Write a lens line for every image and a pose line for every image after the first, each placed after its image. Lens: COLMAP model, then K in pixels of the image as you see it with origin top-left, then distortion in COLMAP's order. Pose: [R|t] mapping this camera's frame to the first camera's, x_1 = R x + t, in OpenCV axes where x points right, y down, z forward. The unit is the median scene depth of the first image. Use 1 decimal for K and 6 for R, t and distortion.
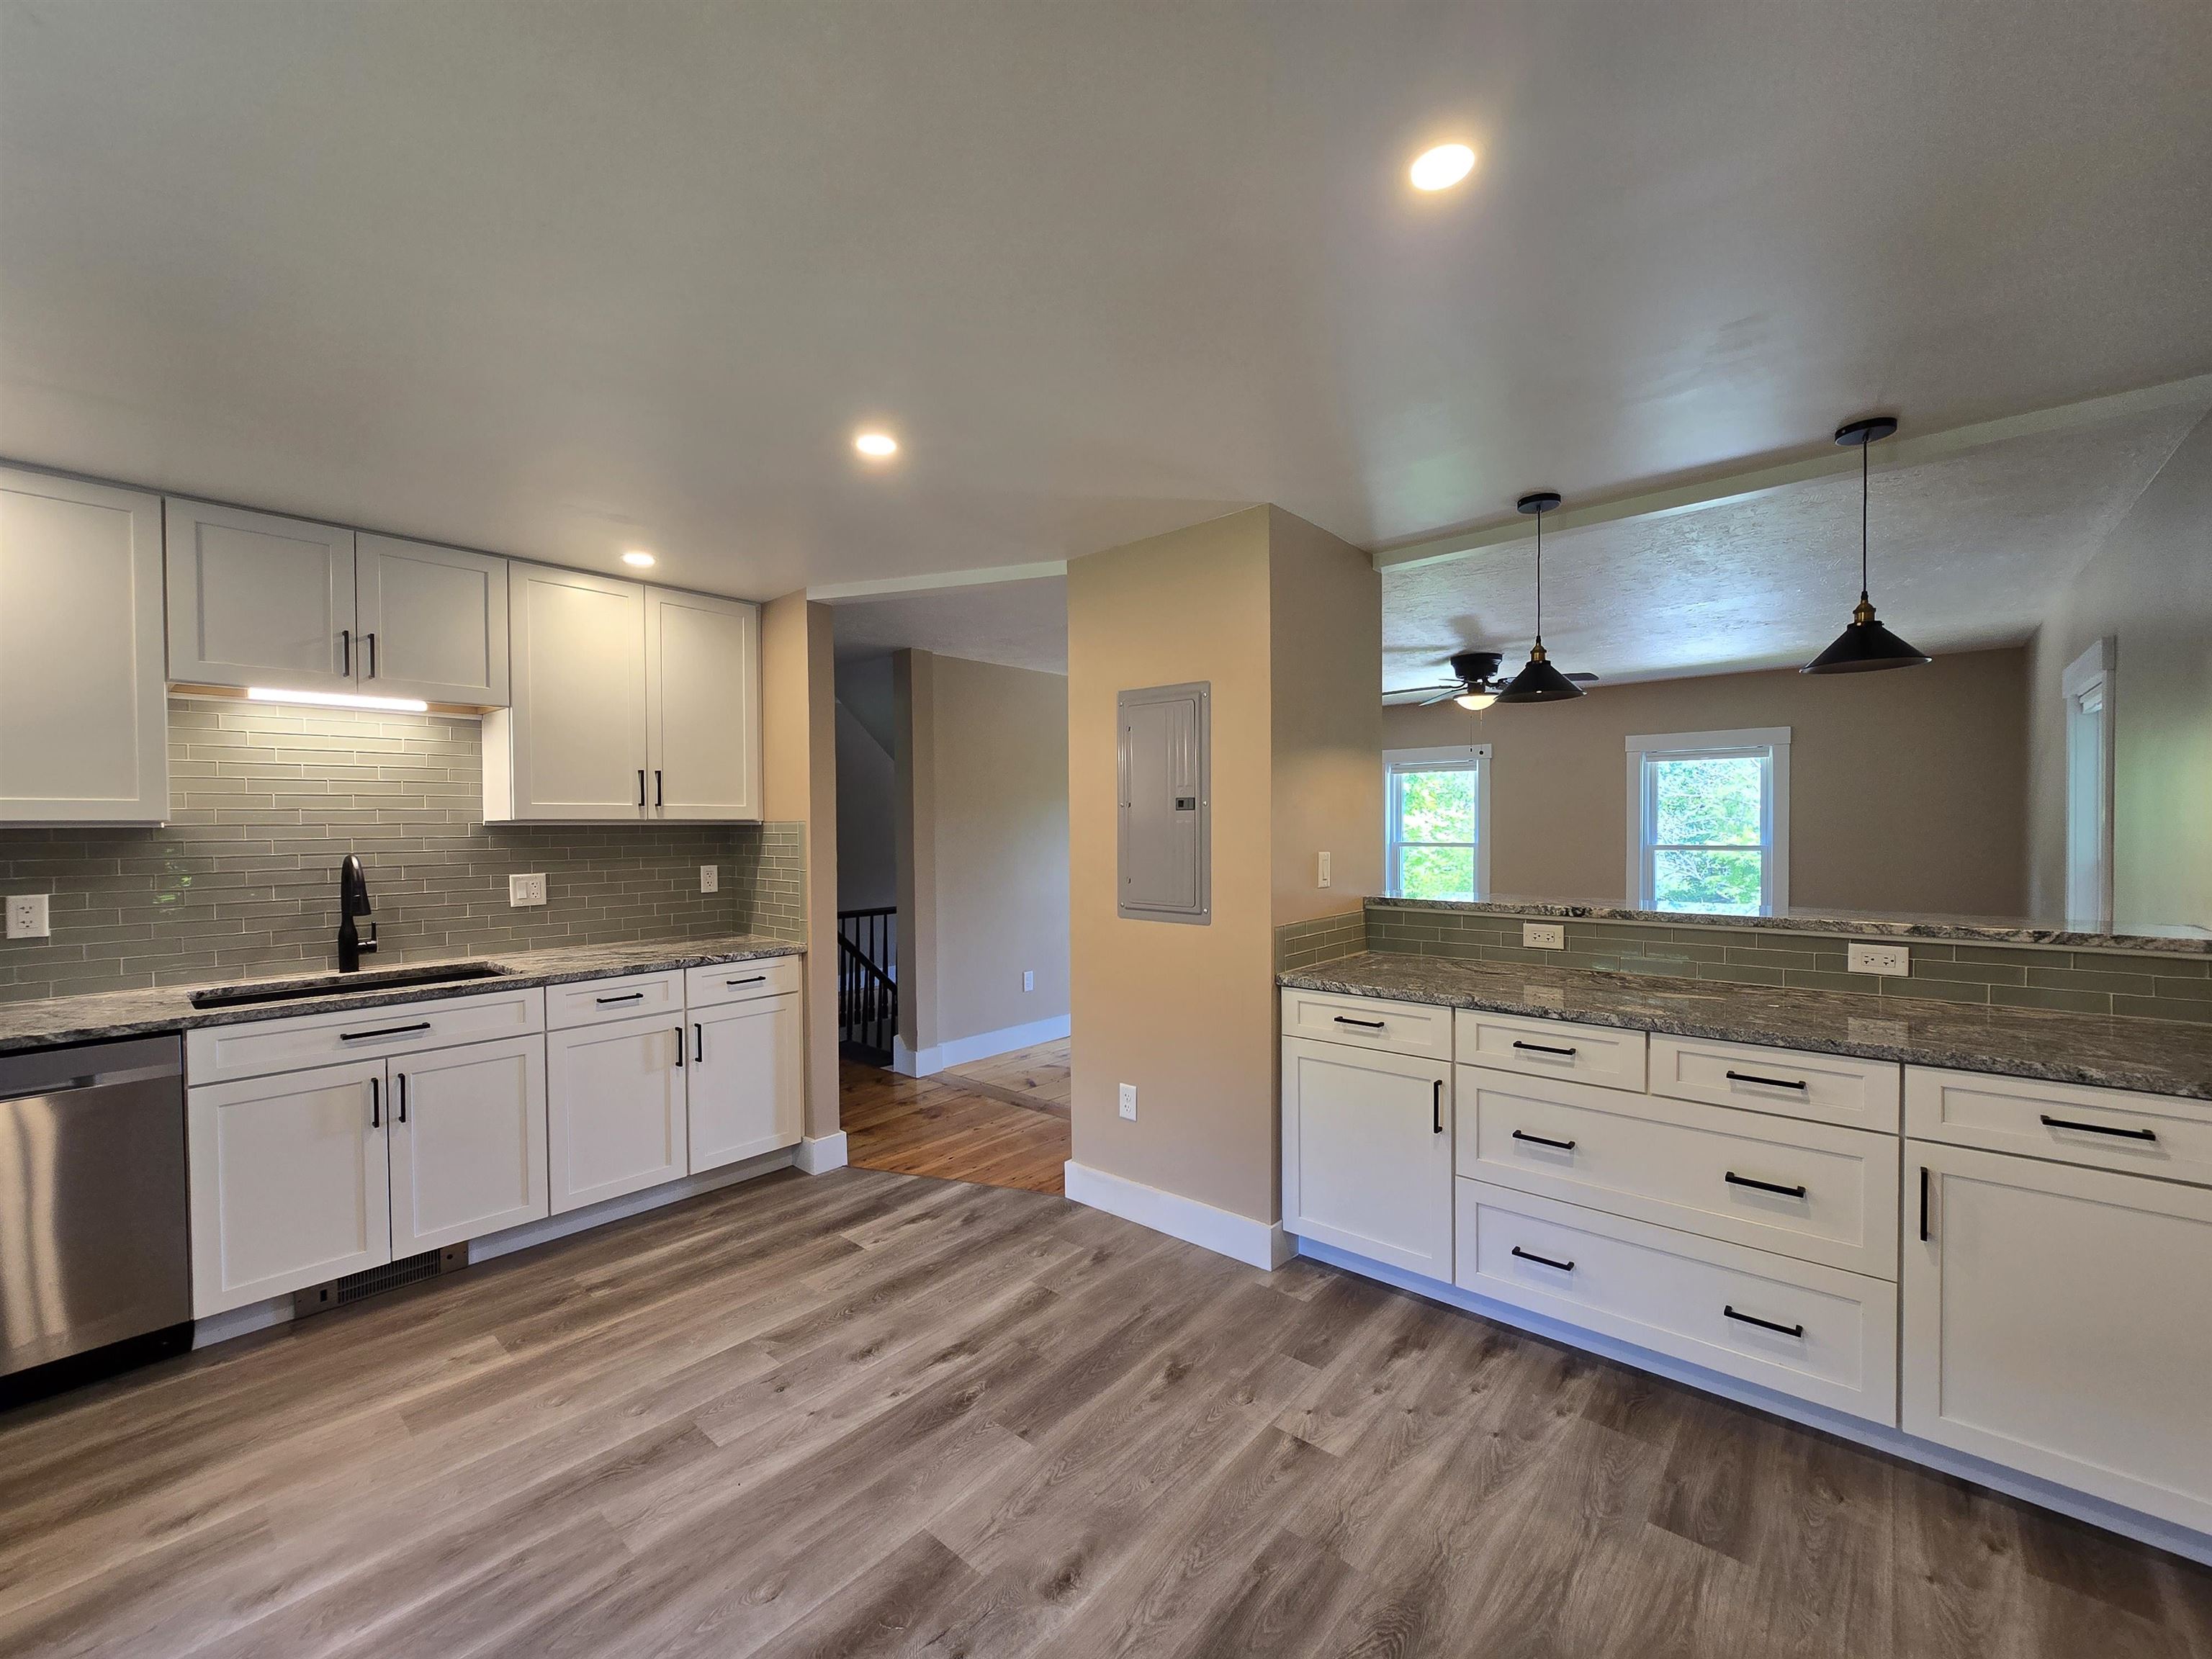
lens RADIAL K [[907.5, 0, 1102.3], [0, 907.5, 839.8], [0, 0, 1]] dist [-0.008949, 0.002963]
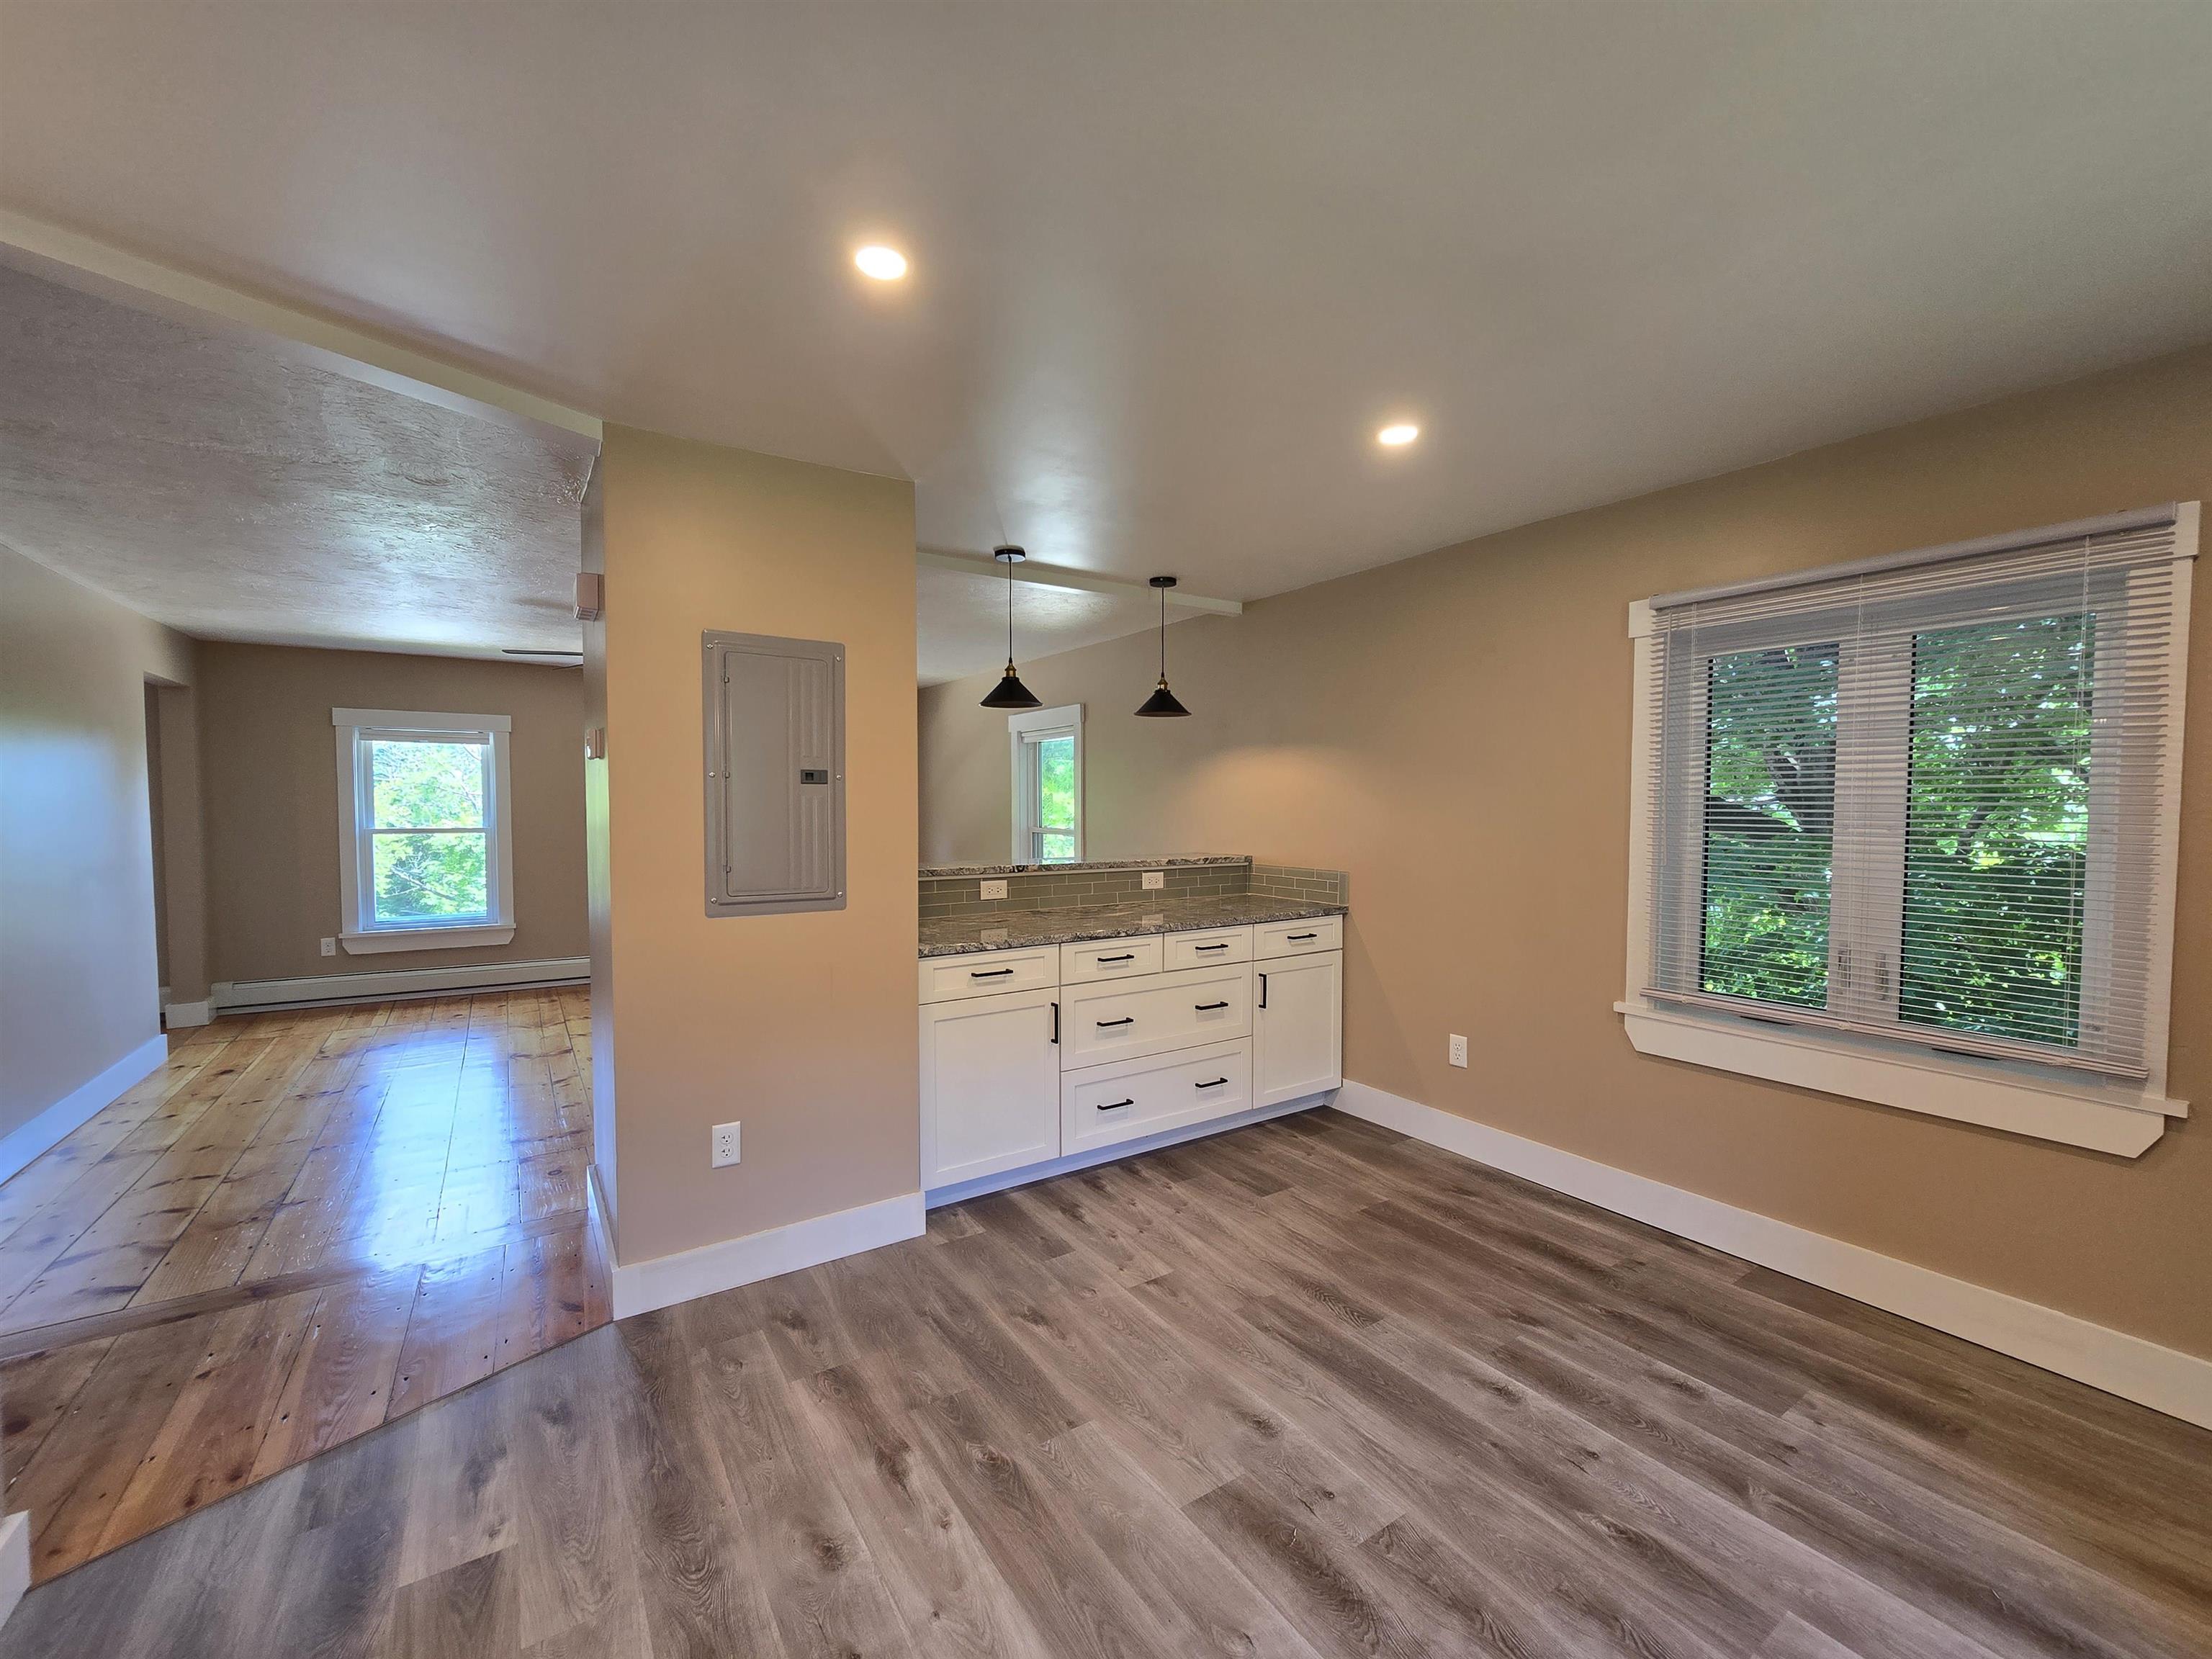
lens RADIAL K [[910.5, 0, 1103.2], [0, 910.5, 837.8], [0, 0, 1]] dist [-0.010295, 0.003741]
pose [[0.260947, -0.028562, 0.964931, -0.805760], [0.015533, 0.999557, 0.025386, 0.001765], [-0.965228, 0.008364, 0.261275, 0.569156]]
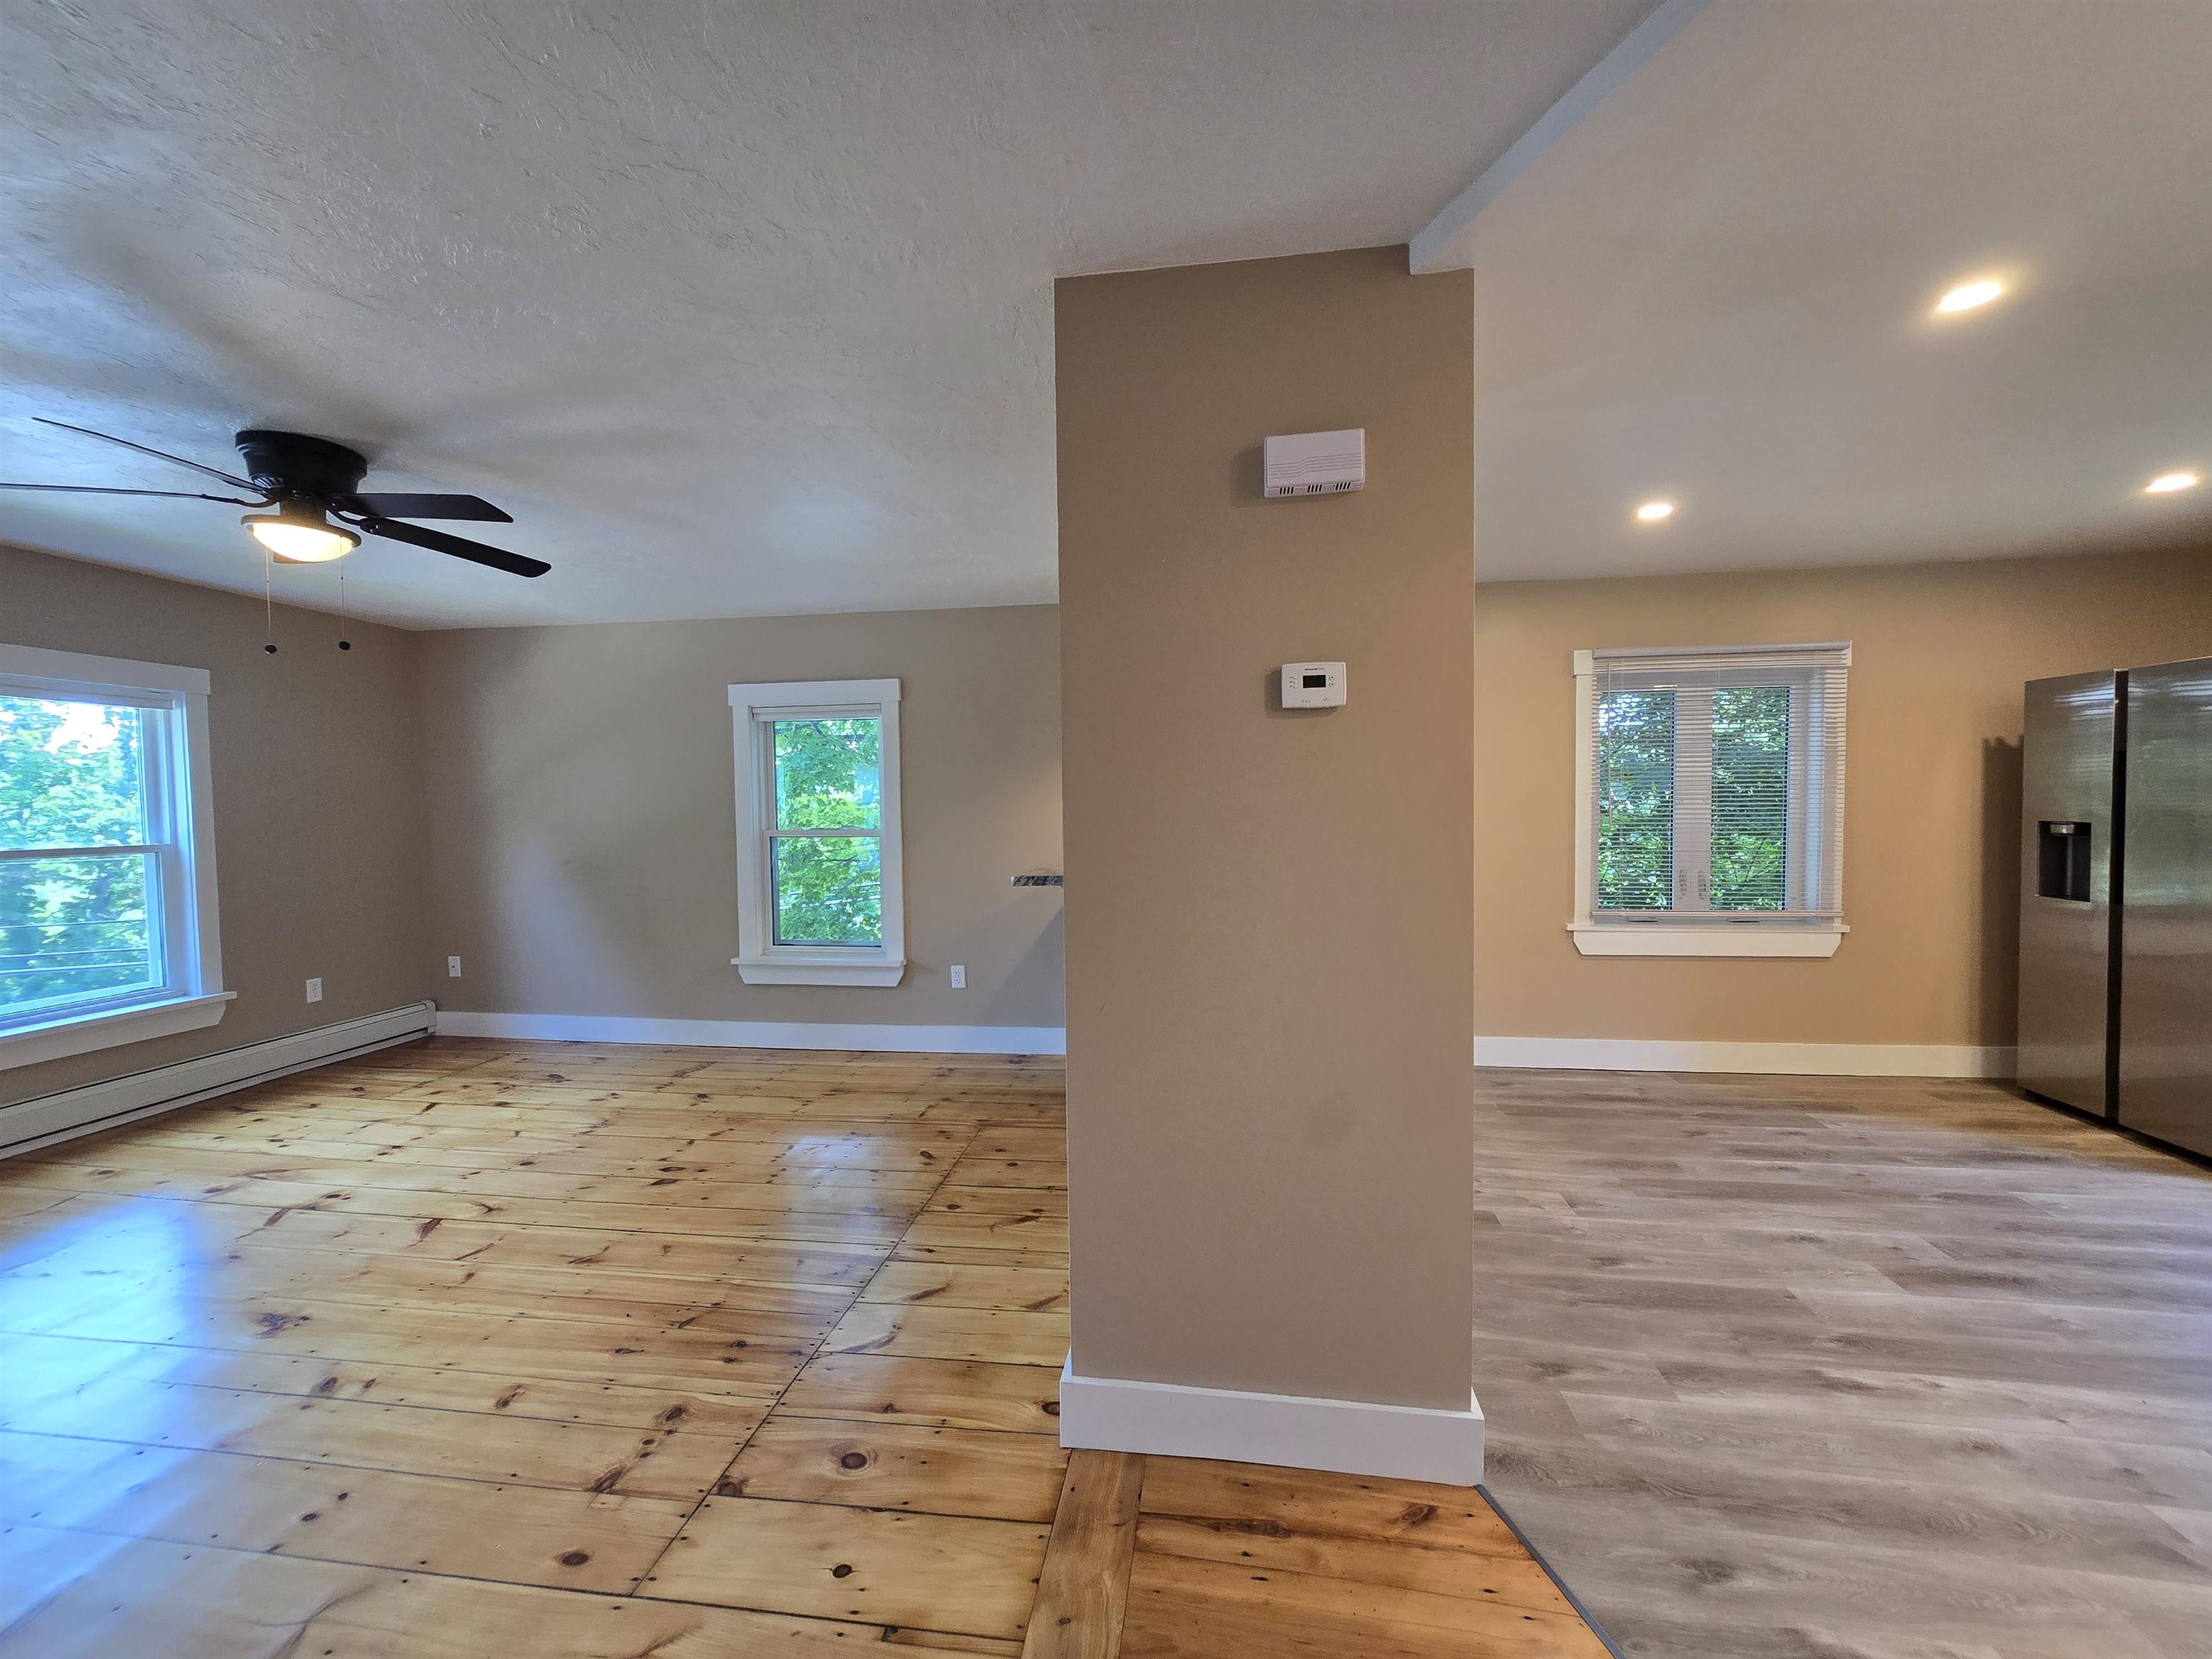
lens RADIAL K [[907.5, 0, 1102.3], [0, 907.5, 839.8], [0, 0, 1]] dist [-0.008949, 0.002963]
pose [[-0.544536, -0.017206, 0.838561, -0.454299], [0.033108, 0.998569, 0.041988, -0.003743], [-0.838084, 0.050628, -0.543188, 1.879060]]
